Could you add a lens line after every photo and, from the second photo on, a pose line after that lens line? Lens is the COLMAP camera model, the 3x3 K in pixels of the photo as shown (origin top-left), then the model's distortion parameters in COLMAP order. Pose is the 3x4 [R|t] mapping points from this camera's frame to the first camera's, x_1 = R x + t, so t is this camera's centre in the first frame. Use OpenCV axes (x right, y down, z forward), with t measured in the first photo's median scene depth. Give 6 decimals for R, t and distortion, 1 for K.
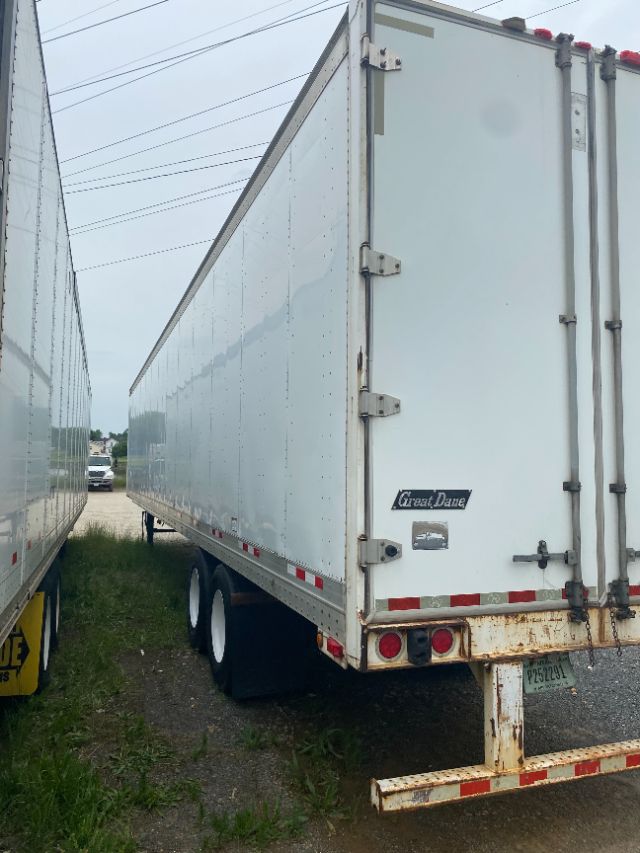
lens RADIAL K [[639.8, 0, 316.3], [0, 639.8, 421.6], [0, 0, 1]] dist [0.030952, -0.034732]
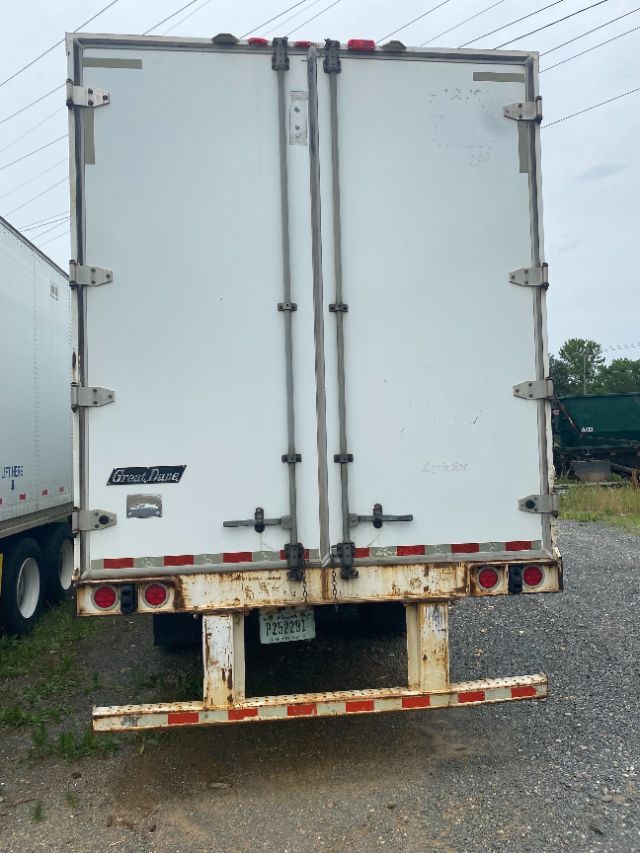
lens RADIAL K [[639.8, 0, 321.8], [0, 639.8, 412.5], [0, 0, 1]] dist [0.030952, -0.034732]
pose [[0.972168, -0.046199, -0.229685, 0.729510], [0.054855, 0.997999, 0.031442, -0.010656], [0.227773, -0.043167, 0.972757, -0.055824]]
